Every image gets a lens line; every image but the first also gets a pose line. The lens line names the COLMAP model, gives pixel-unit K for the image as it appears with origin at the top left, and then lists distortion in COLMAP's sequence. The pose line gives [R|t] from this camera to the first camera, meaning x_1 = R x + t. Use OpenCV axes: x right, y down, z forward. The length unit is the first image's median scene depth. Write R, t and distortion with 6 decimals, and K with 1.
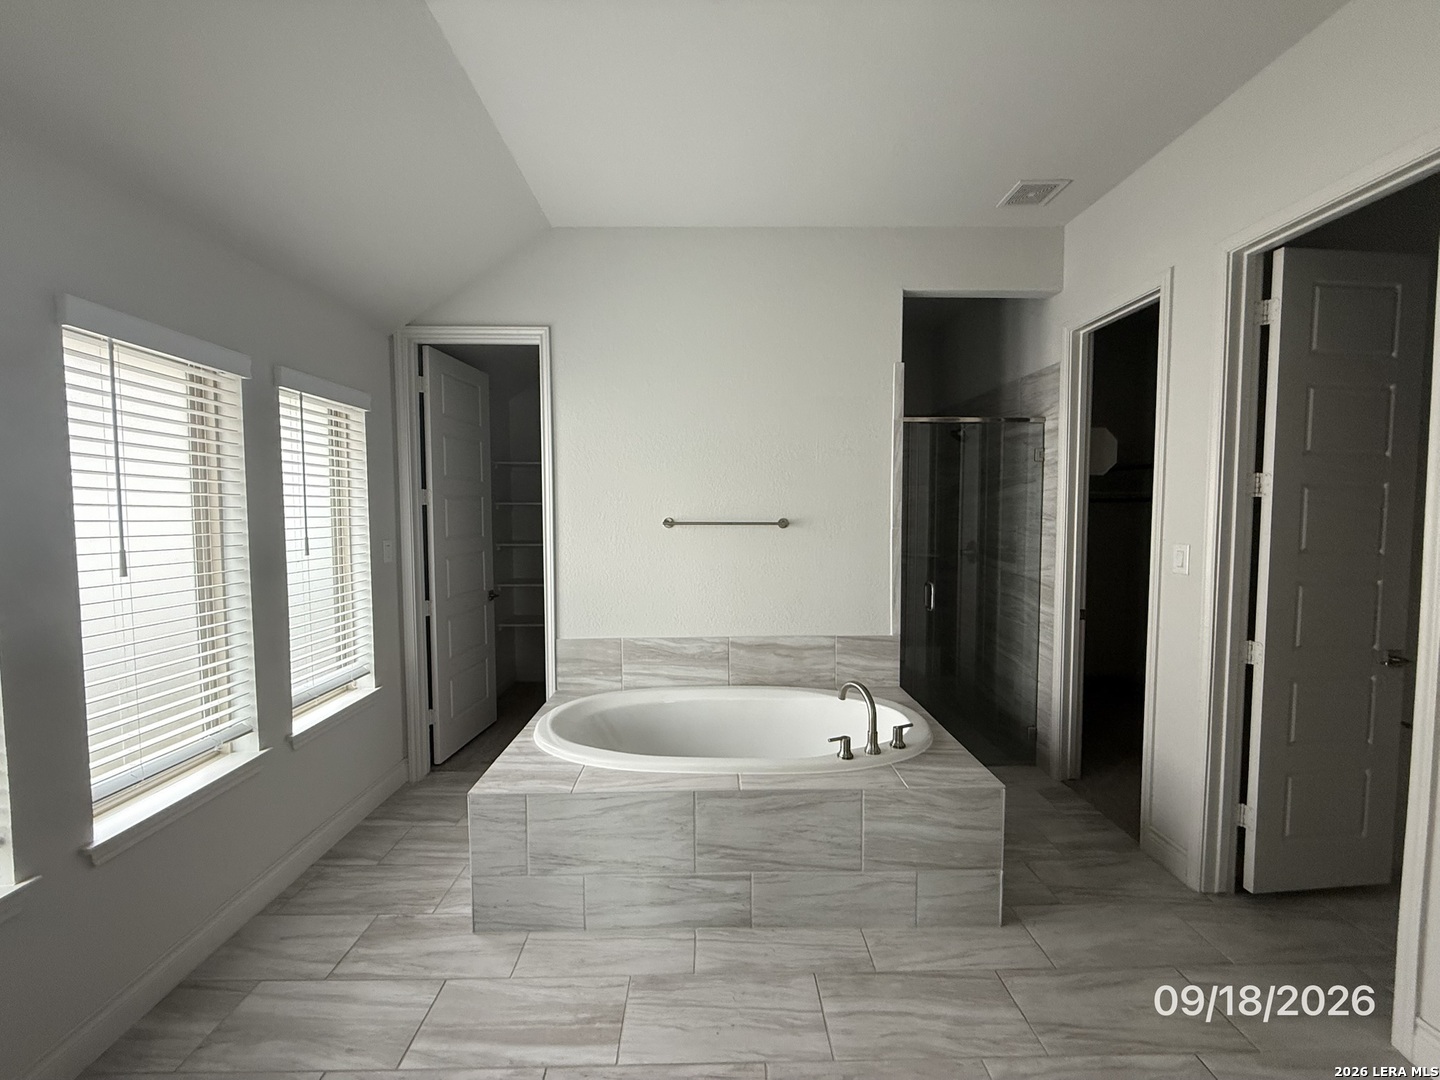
lens RADIAL K [[569.5, 0, 715.8], [0, 569.5, 536.3], [0, 0, 1]] dist [0.000468, -0.000055]
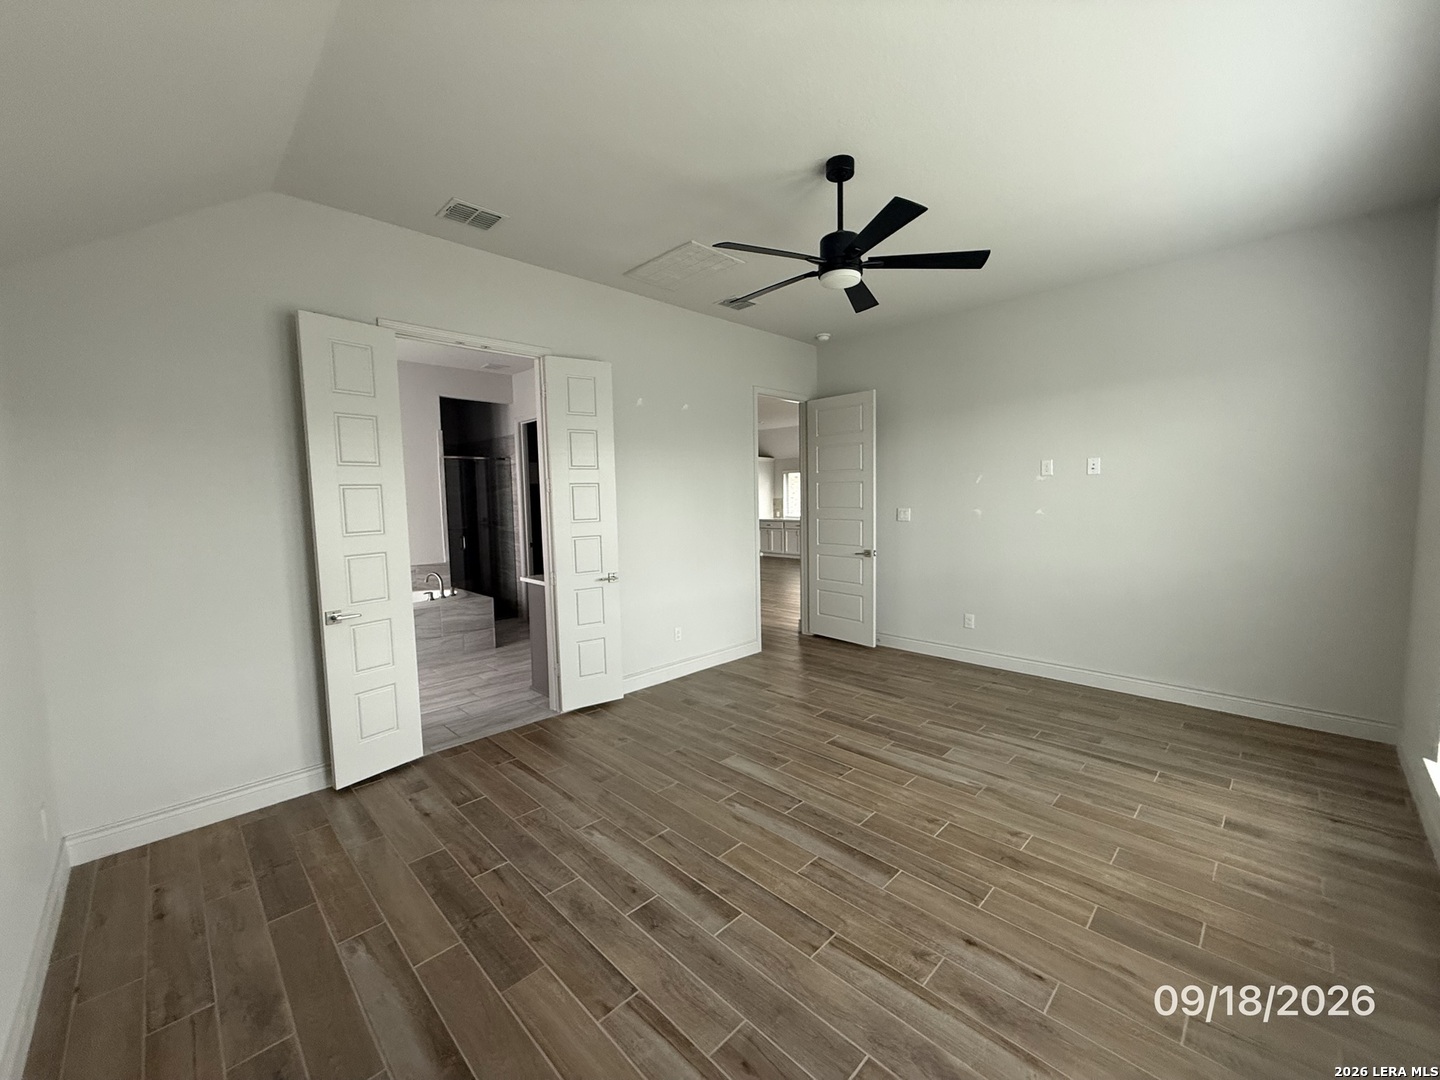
lens RADIAL K [[569.5, 0, 714.4], [0, 569.5, 536.5], [0, 0, 1]] dist [0.000468, -0.000055]
pose [[0.718822, -0.061661, 0.692454, -0.405611], [0.054299, 0.997996, 0.032501, 0.066210], [-0.693070, 0.014237, 0.720729, -1.141269]]
